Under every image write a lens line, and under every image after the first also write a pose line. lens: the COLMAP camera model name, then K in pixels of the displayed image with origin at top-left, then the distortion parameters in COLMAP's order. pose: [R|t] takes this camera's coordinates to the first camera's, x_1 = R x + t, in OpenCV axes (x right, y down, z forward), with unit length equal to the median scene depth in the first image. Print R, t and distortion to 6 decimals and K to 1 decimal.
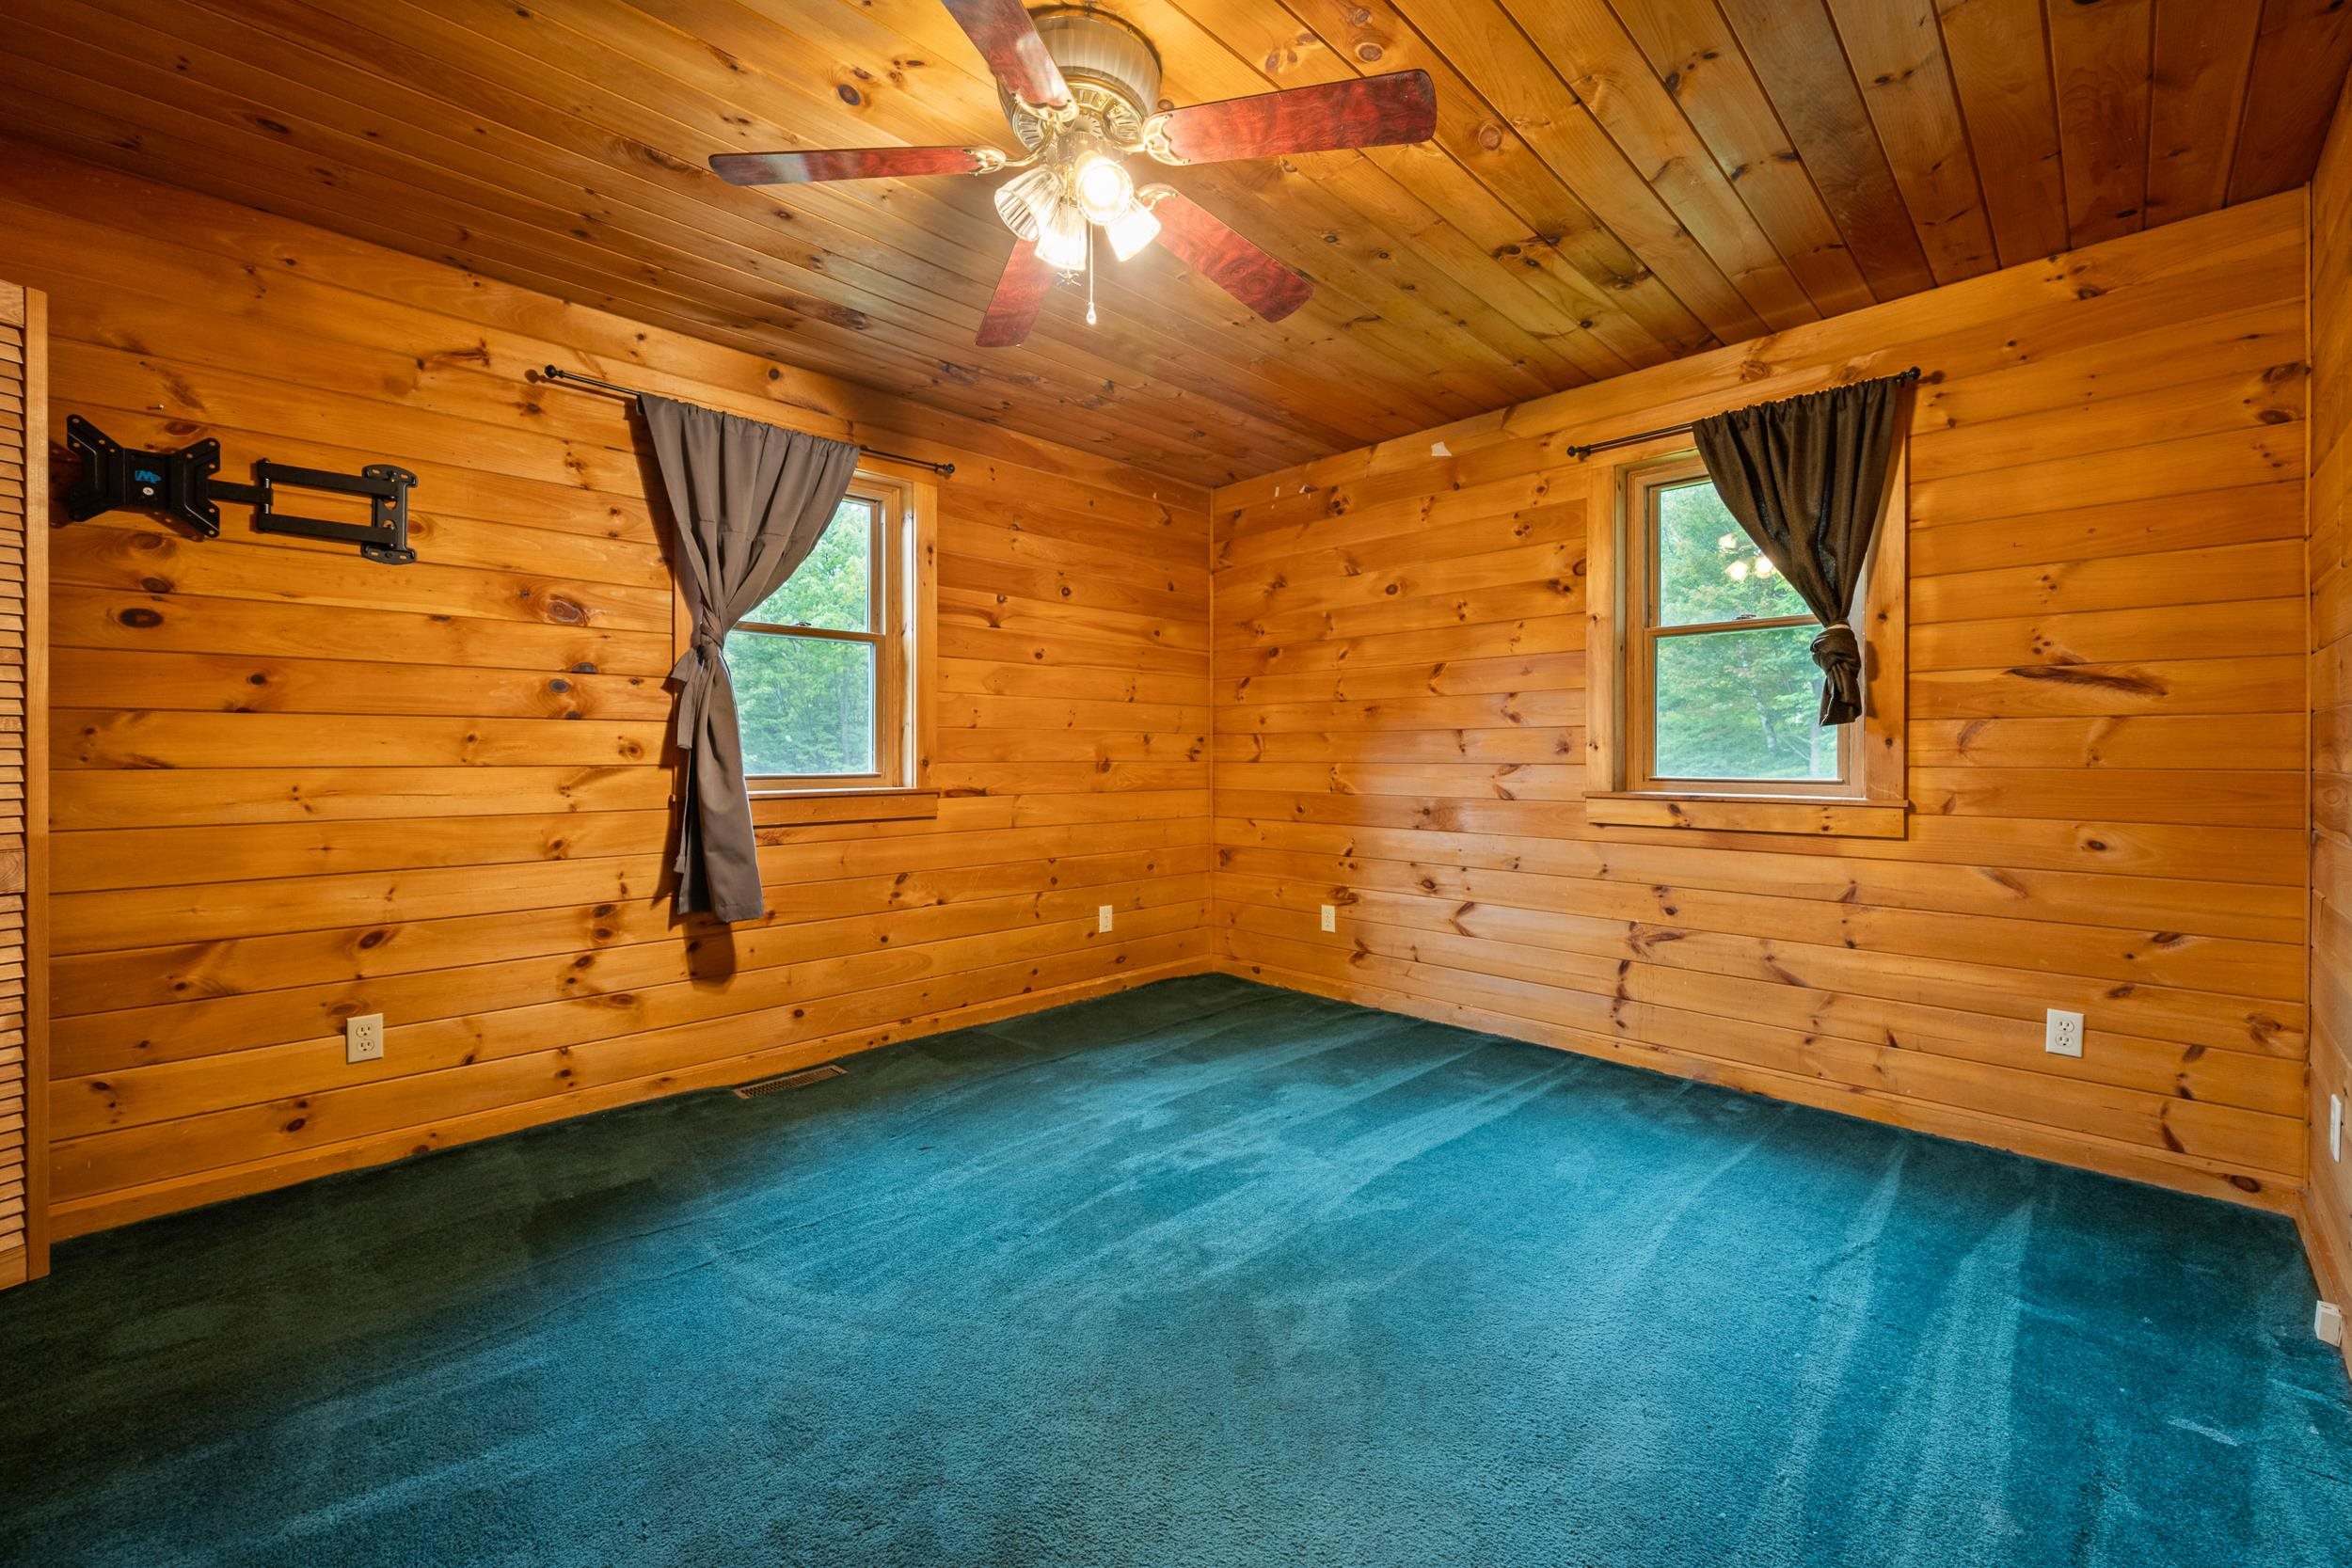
lens RADIAL K [[924.4, 0, 1178.1], [0, 924.4, 762.4], [0, 0, 1]] dist [-0.000911, -0.000325]
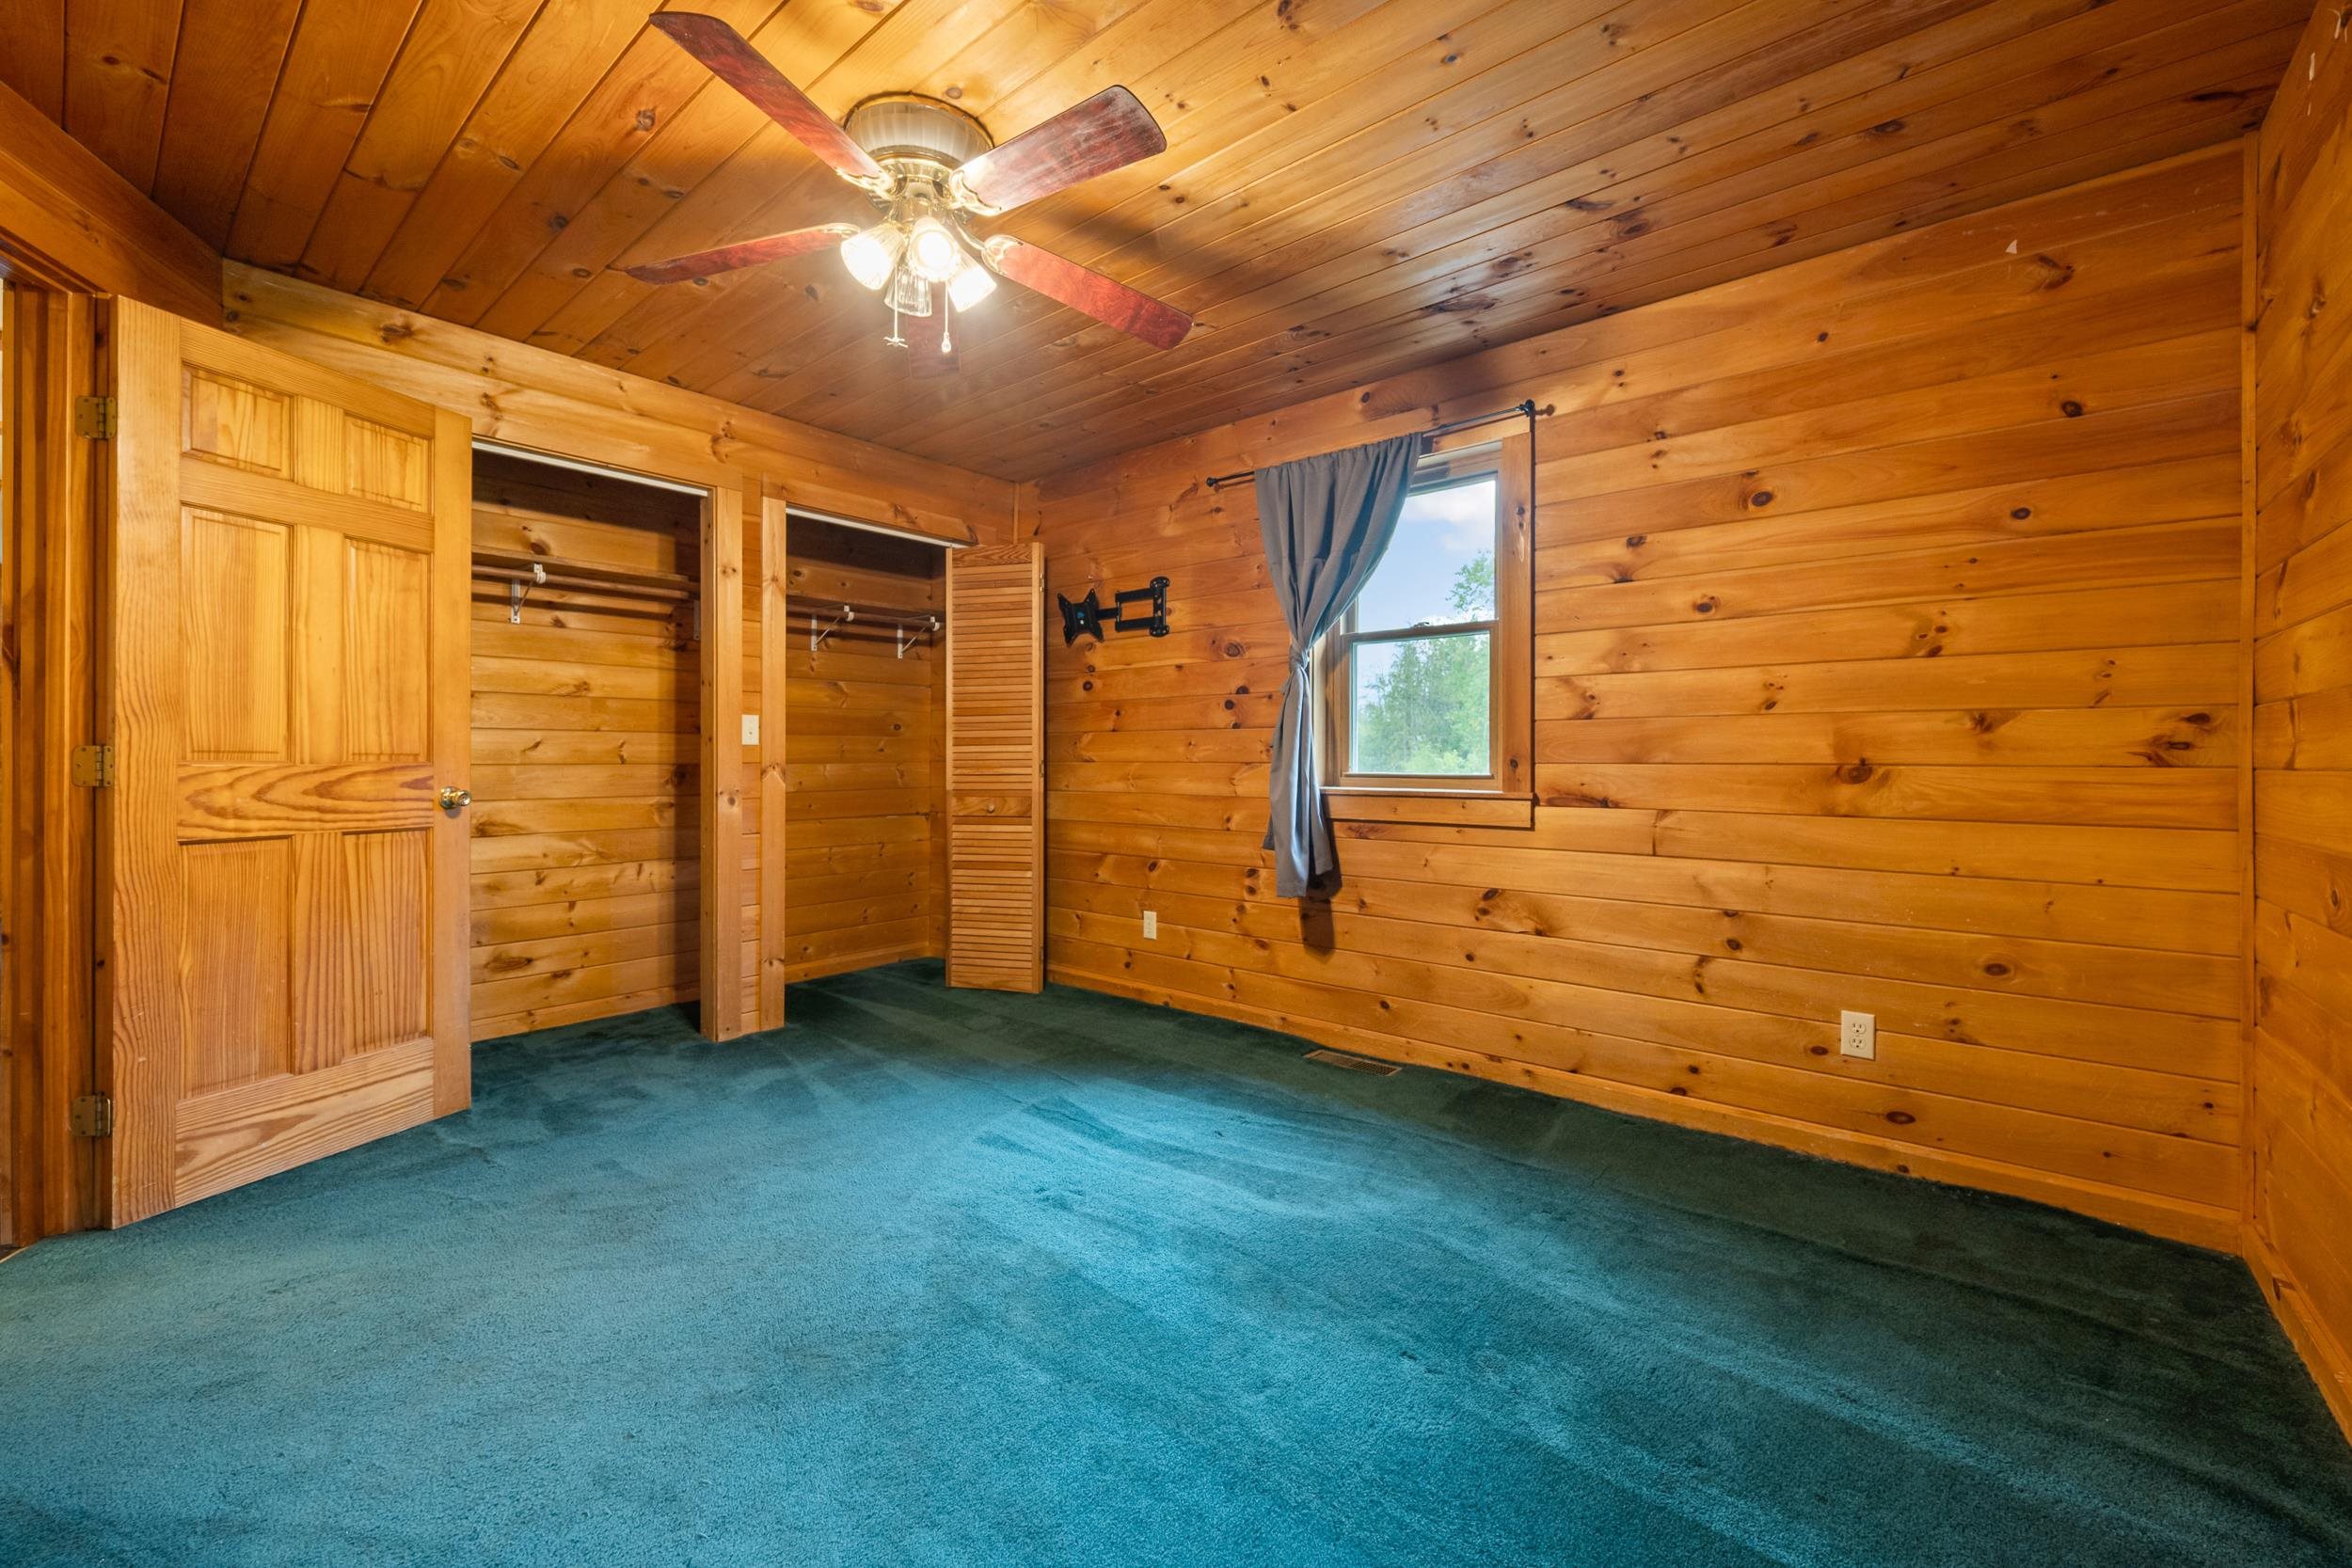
lens RADIAL K [[924.4, 0, 1178.1], [0, 924.4, 762.4], [0, 0, 1]] dist [-0.000911, -0.000325]
pose [[0.108040, 0.005401, -0.994132, 0.564528], [-0.008053, 0.999957, 0.004557, -0.001808], [0.994114, 0.007514, 0.108079, 0.633828]]
